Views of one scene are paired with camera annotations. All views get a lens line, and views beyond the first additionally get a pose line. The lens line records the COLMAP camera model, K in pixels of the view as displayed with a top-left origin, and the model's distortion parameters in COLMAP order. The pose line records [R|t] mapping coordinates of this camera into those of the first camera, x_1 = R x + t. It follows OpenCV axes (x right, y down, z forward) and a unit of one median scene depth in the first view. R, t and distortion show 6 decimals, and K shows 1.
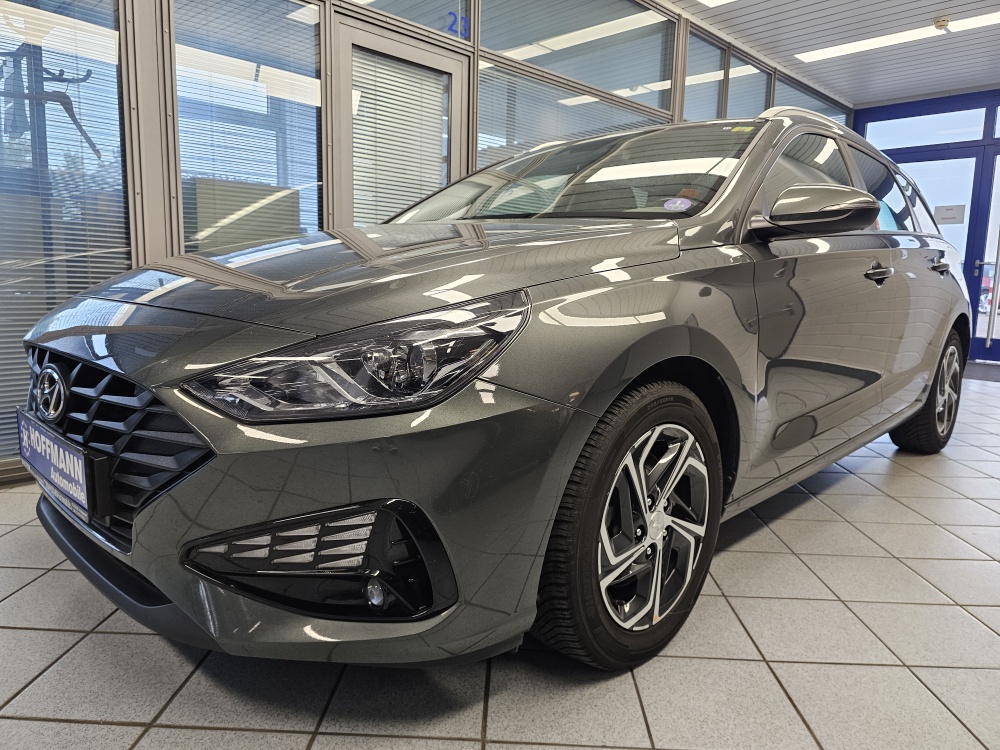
lens RADIAL K [[674.6, 0, 500.8], [0, 674.6, 366.1], [0, 0, 1]] dist [0.047409, -0.058906]
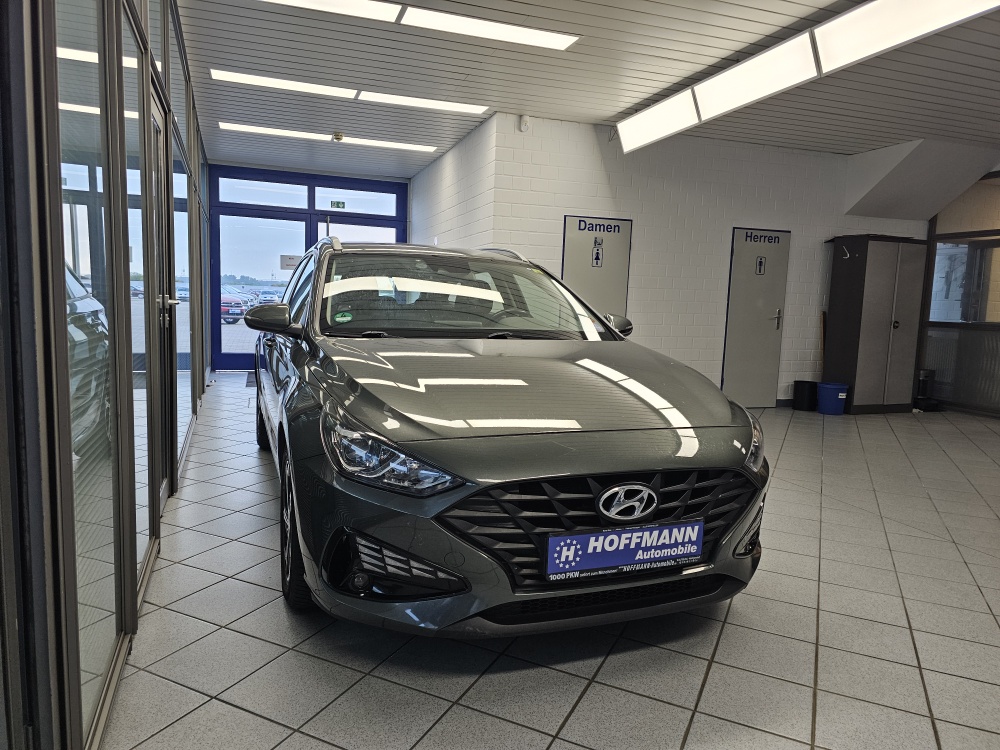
lens RADIAL K [[674.6, 0, 500.8], [0, 674.6, 366.1], [0, 0, 1]] dist [0.047409, -0.058906]
pose [[0.423974, -0.096172, 0.900554, -1.921289], [0.101084, 0.993158, 0.058472, -0.342295], [-0.900016, 0.066241, 0.430794, 0.529139]]
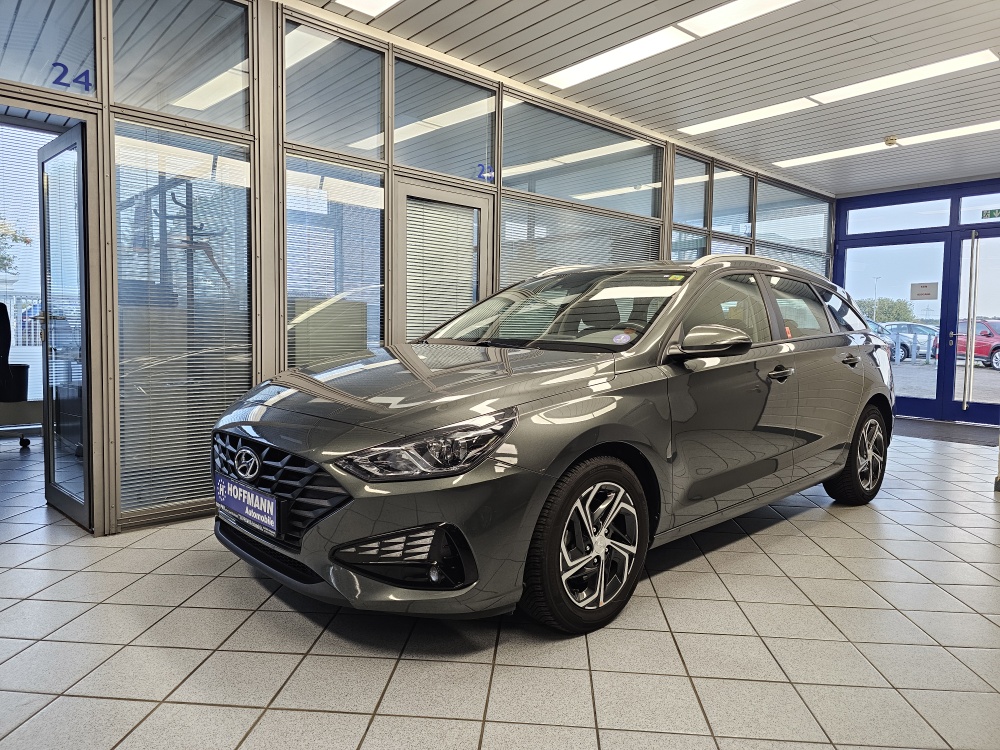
lens RADIAL K [[657.4, 0, 495.3], [0, 657.4, 361.7], [0, 0, 1]] dist [0.065057, -0.072432]
pose [[0.998422, -0.007445, -0.055663, 0.071106], [0.002625, 0.996277, -0.086169, -0.073003], [0.056097, 0.085887, 0.994724, -0.681409]]
